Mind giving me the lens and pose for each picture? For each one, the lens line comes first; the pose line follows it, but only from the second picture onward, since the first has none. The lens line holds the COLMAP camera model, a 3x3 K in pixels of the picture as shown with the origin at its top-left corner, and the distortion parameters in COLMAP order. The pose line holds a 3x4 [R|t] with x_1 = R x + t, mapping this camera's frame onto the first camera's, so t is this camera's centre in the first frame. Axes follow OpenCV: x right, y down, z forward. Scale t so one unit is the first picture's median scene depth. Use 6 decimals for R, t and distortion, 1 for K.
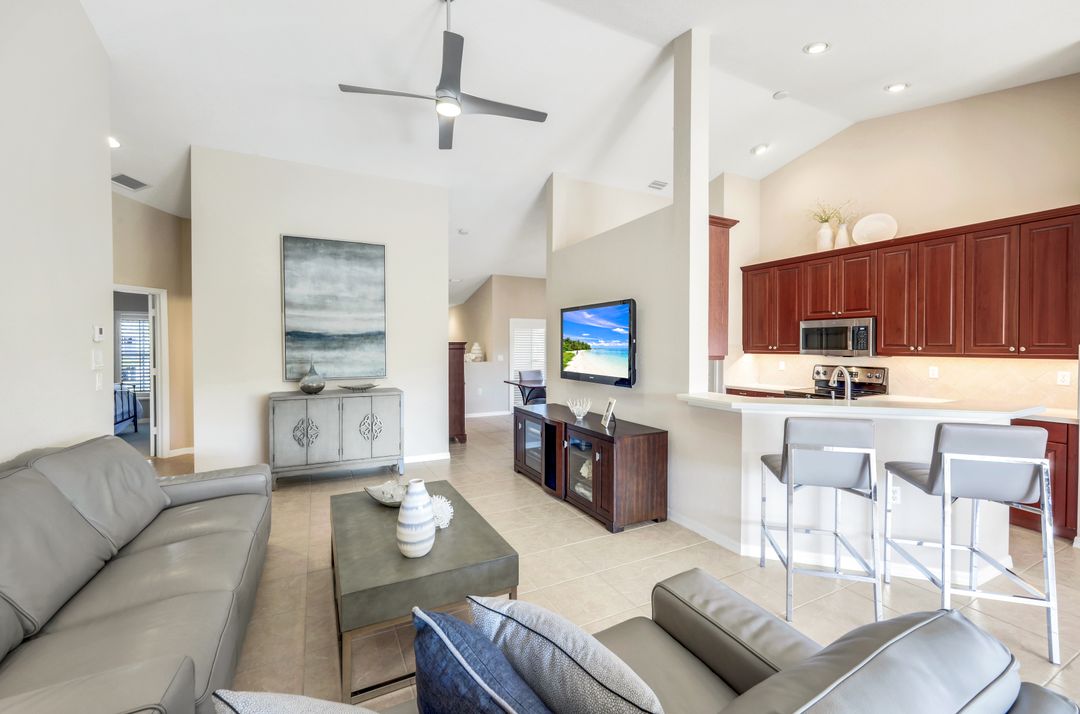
lens RADIAL K [[438.9, 0, 542.5], [0, 438.9, 351.4], [0, 0, 1]] dist [0.000386, 0.000236]
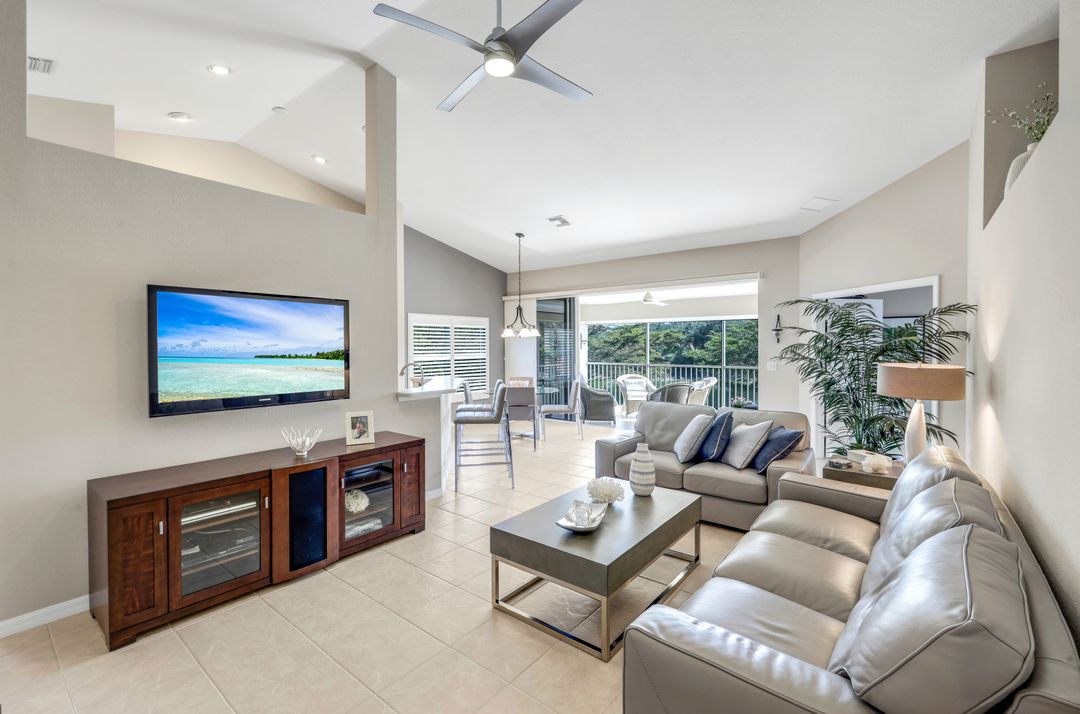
lens RADIAL K [[460.0, 0, 536.4], [0, 460.0, 352.8], [0, 0, 1]] dist [0.001881, 0.000239]
pose [[-0.406618, -0.015871, 0.913460, -0.653939], [0.014132, 0.999620, 0.023659, -0.022906], [-0.913489, 0.022529, -0.406239, 0.823121]]
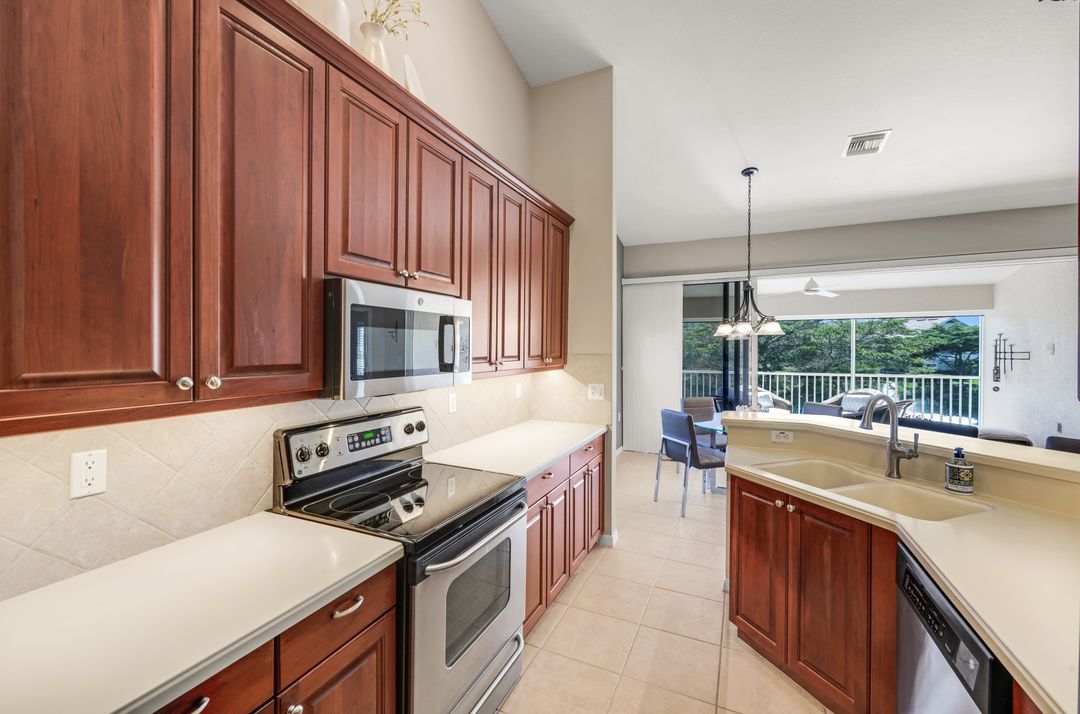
lens RADIAL K [[438.9, 0, 542.5], [0, 438.9, 351.4], [0, 0, 1]] dist [0.000386, 0.000236]
pose [[-0.620559, -0.007159, 0.784127, 0.303333], [0.008806, 0.999832, 0.016097, -0.024731], [-0.784110, 0.016894, -0.620391, 1.151011]]
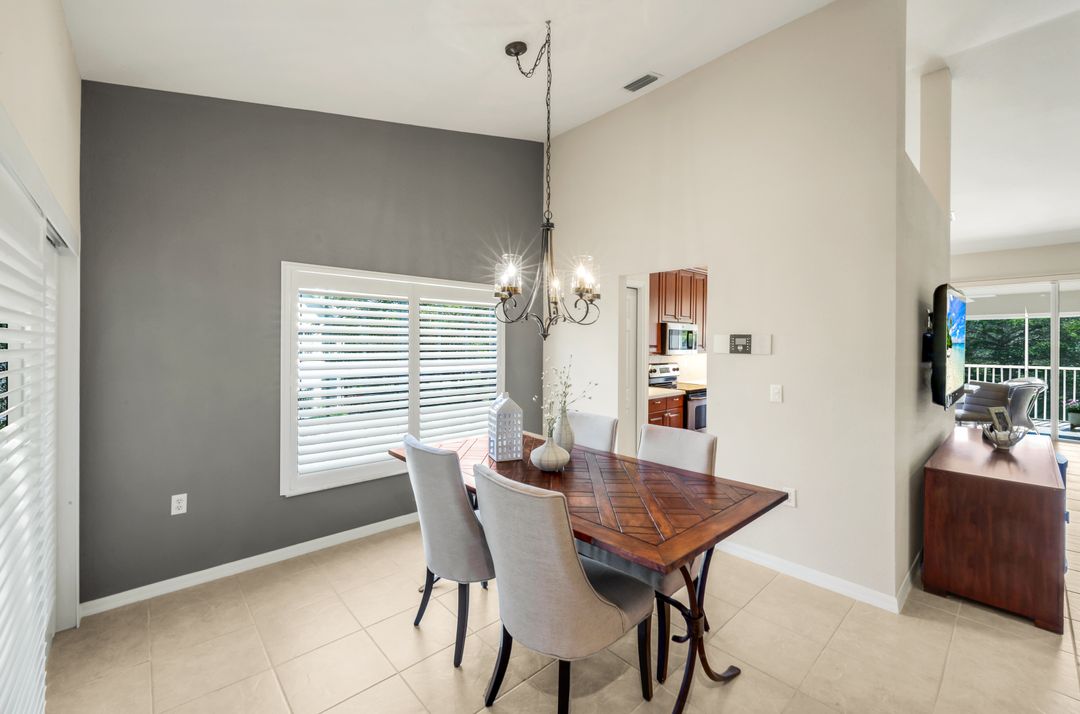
lens RADIAL K [[438.9, 0, 542.5], [0, 438.9, 351.4], [0, 0, 1]] dist [0.000386, 0.000236]
pose [[-0.270026, -0.015802, 0.962723, -0.341547], [0.010462, 0.999758, 0.019344, -0.022294], [-0.962796, 0.015296, -0.269796, 1.655739]]
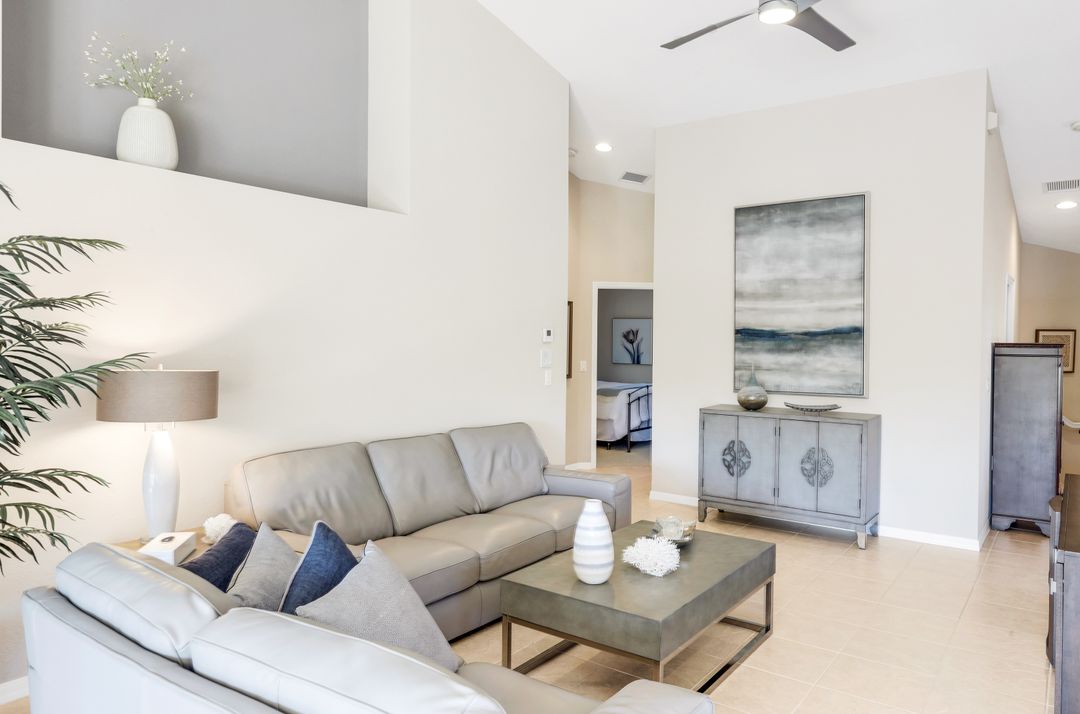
lens RADIAL K [[727.8, 0, 540.0], [0, 727.8, 357.0], [0, 0, 1]] dist [-0.003109, -0.000421]
pose [[0.446493, 0.025064, -0.894436, 0.421775], [-0.019170, 0.999646, 0.018443, -0.011949], [0.894582, 0.008911, 0.446815, 0.094961]]
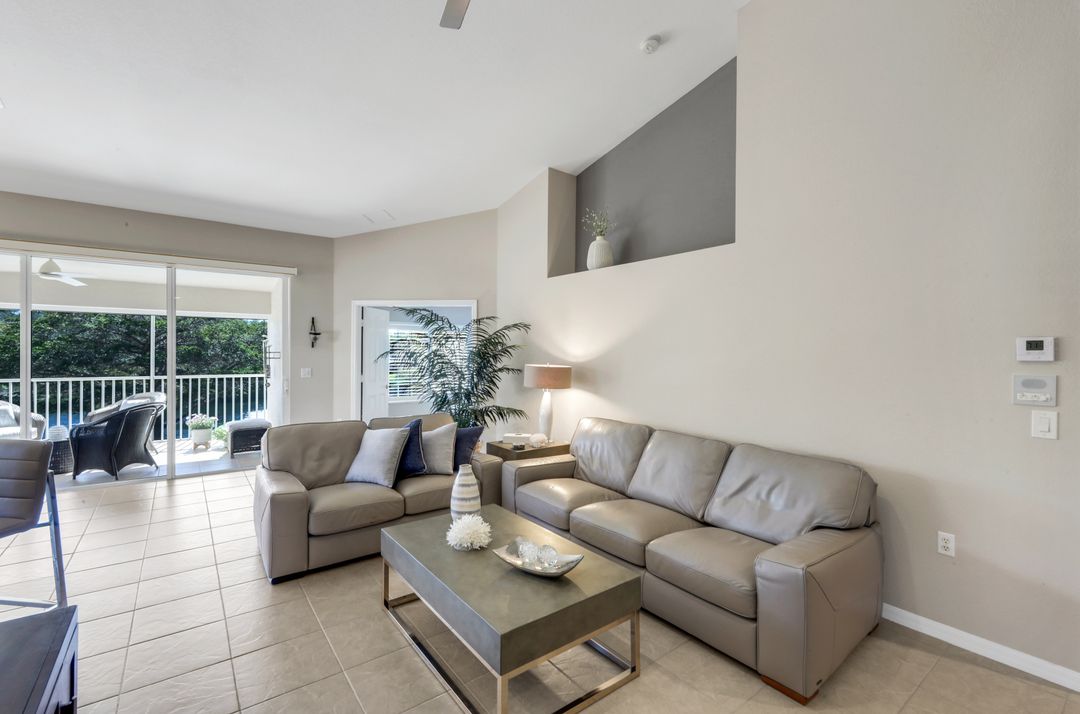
lens RADIAL K [[472.3, 0, 533.3], [0, 472.3, 359.1], [0, 0, 1]] dist [-0.000893, -0.000023]
pose [[-0.984954, -0.004367, -0.172759, -0.108929], [-0.010167, 0.999413, 0.032702, -0.026656], [0.172515, 0.033966, -0.984421, 0.999264]]
